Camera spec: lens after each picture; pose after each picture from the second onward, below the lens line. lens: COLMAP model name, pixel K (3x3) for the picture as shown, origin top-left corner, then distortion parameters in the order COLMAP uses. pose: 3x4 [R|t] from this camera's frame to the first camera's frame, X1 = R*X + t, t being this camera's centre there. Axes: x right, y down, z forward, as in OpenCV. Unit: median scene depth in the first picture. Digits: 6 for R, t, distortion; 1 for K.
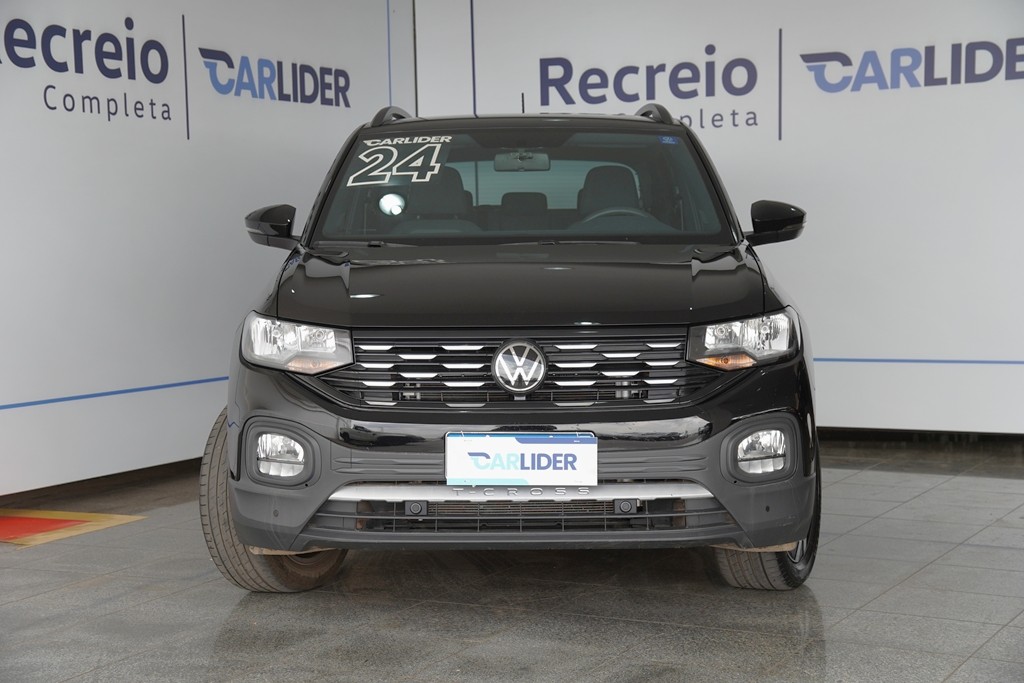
lens RADIAL K [[1798.2, 0, 512.0], [0, 1798.2, 341.5], [0, 0, 1]] dist [0.259575, 1.235354]
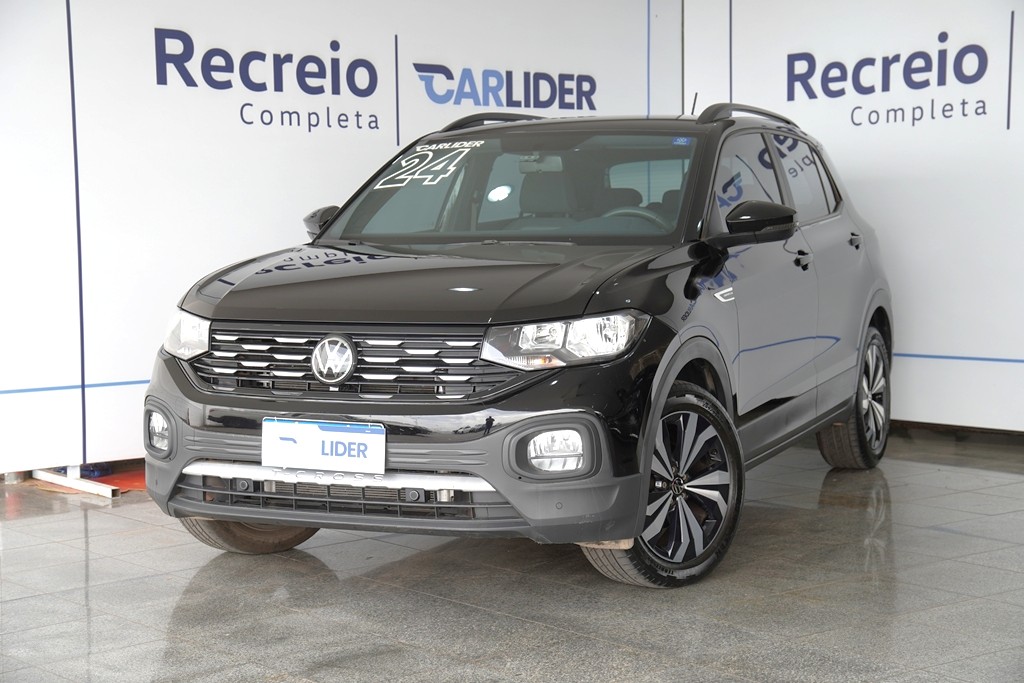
lens RADIAL K [[1699.2, 0, 512.0], [0, 1699.2, 341.5], [0, 0, 1]] dist [0.313429, 0.199781]
pose [[0.918271, 0.029834, -0.394826, 0.331364], [-0.025321, 0.999541, 0.016636, -0.010819], [0.395141, -0.005279, 0.918605, 0.069062]]
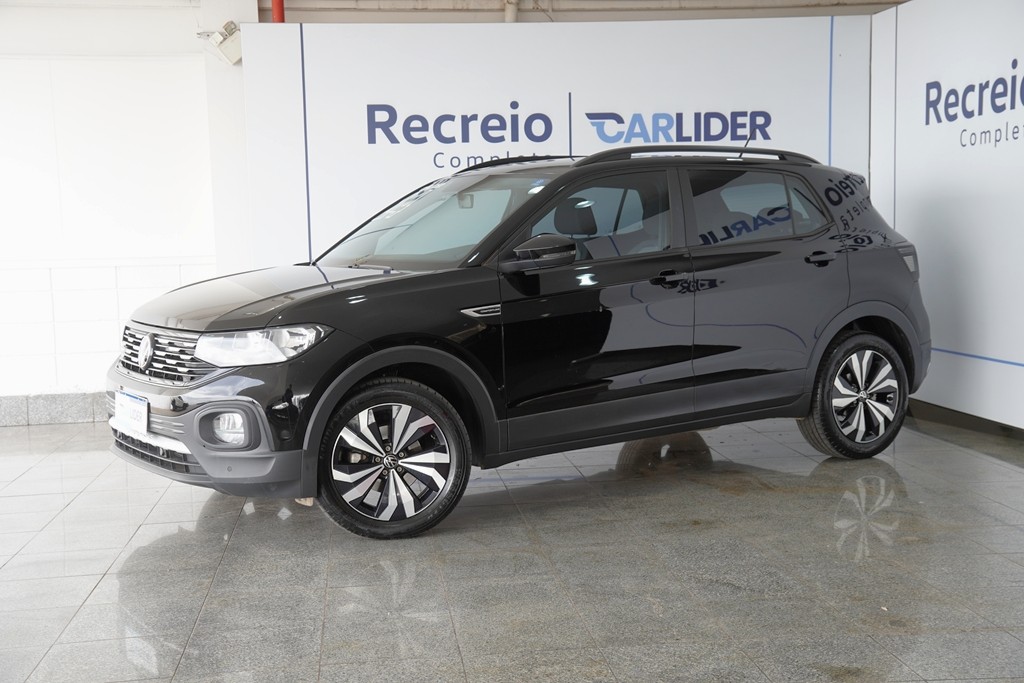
lens RADIAL K [[1287.9, 0, 512.0], [0, 1287.9, 341.5], [0, 0, 1]] dist [0.124019, 0.093095]
pose [[0.557951, 0.077978, -0.826202, 0.713448], [-0.038673, 0.996937, 0.067976, -0.053233], [0.828972, -0.005976, 0.559258, 0.420361]]
